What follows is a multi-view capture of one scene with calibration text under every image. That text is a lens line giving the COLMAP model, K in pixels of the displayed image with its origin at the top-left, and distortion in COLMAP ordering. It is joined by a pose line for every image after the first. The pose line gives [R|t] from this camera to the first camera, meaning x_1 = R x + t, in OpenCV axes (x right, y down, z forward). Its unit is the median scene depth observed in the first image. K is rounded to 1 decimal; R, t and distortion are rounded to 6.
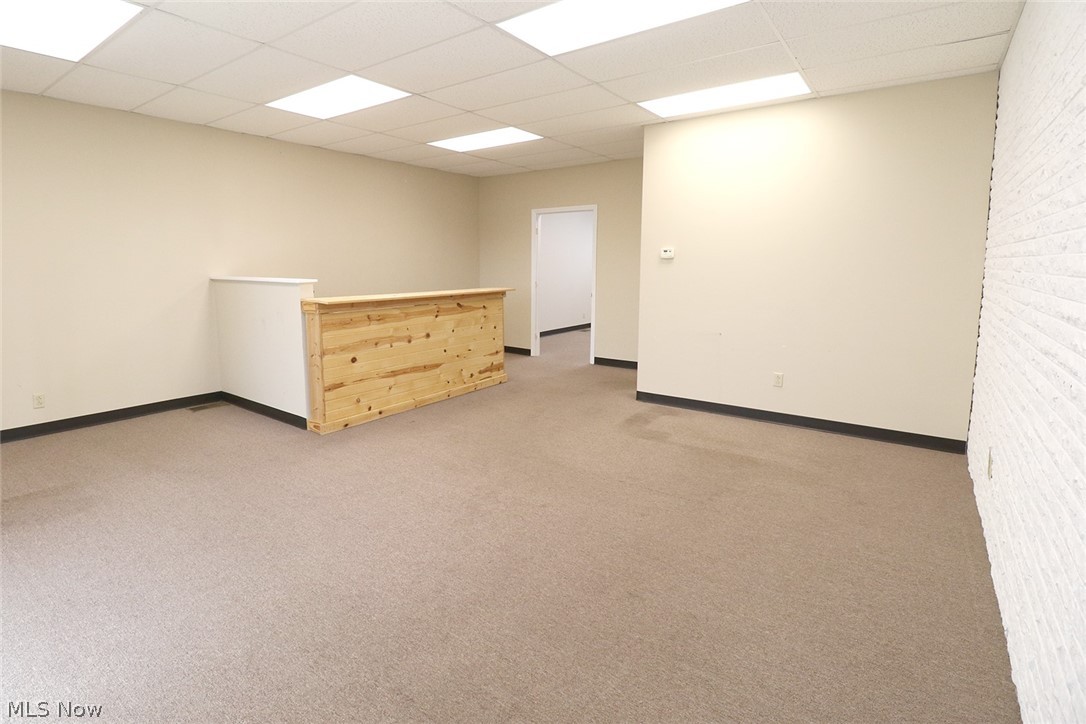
lens RADIAL K [[534.6, 0, 507.3], [0, 534.6, 327.8], [0, 0, 1]] dist [-0.001096, -0.012316]
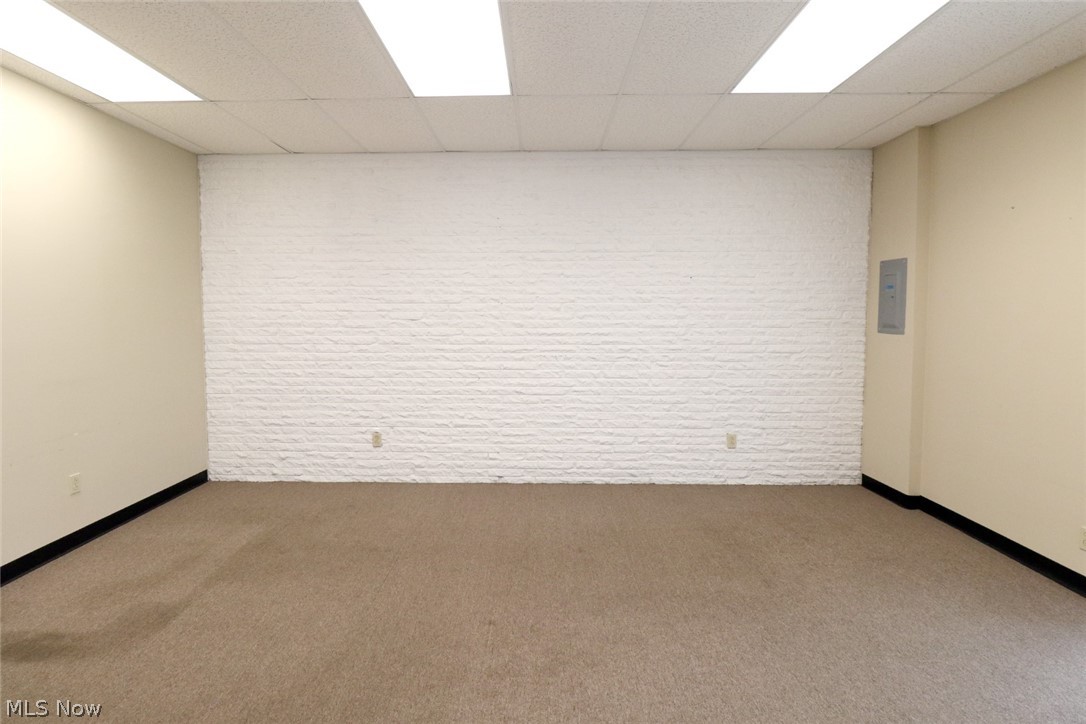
lens RADIAL K [[534.6, 0, 520.3], [0, 534.6, 346.4], [0, 0, 1]] dist [-0.001096, -0.012316]
pose [[-0.582353, -0.050589, 0.811360, -0.482454], [0.099229, 0.986175, 0.132710, -0.143082], [-0.806857, 0.157795, -0.569282, 1.127950]]
